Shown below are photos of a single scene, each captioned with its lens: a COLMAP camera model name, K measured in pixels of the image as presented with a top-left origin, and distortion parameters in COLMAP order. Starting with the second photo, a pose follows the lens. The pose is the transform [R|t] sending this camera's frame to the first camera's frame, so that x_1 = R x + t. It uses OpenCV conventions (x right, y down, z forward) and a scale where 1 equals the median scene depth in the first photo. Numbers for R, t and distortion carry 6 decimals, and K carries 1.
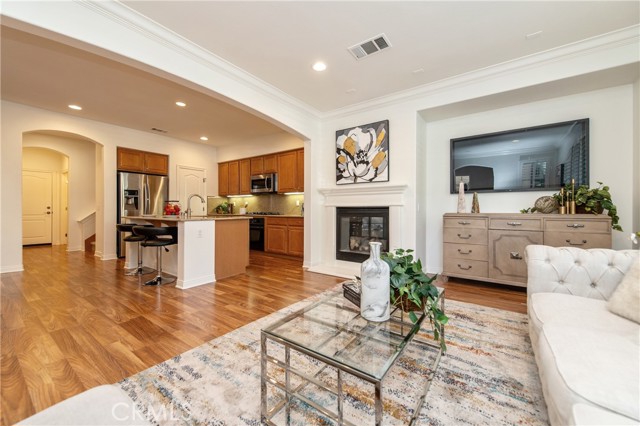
lens RADIAL K [[251.6, 0, 320.6], [0, 251.6, 213.5], [0, 0, 1]] dist [0.005761, -0.000748]
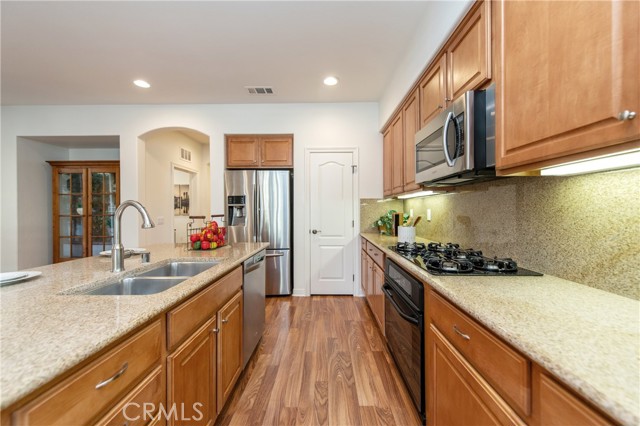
lens RADIAL K [[251.6, 0, 320.6], [0, 251.6, 213.5], [0, 0, 1]] dist [0.005761, -0.000748]
pose [[0.569804, 0.006220, -0.821757, -0.096909], [-0.005532, 0.999978, 0.003732, -0.059901], [0.821762, 0.002420, 0.569826, 0.950410]]
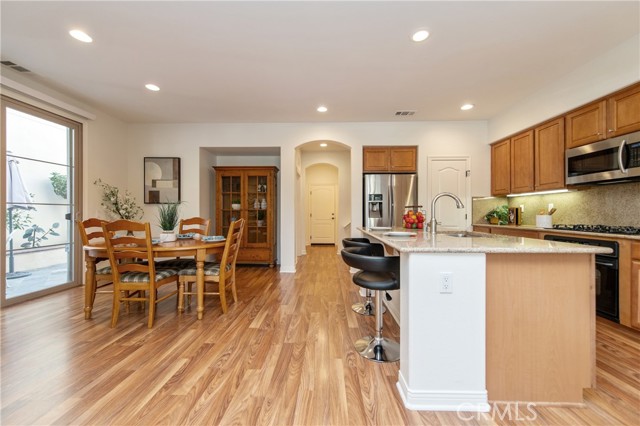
lens RADIAL K [[251.6, 0, 320.6], [0, 251.6, 213.5], [0, 0, 1]] dist [0.005761, -0.000748]
pose [[0.562771, -0.001811, -0.826611, -0.189594], [-0.009814, 0.999912, -0.008873, -0.023690], [0.826554, 0.013106, 0.562704, 0.448462]]
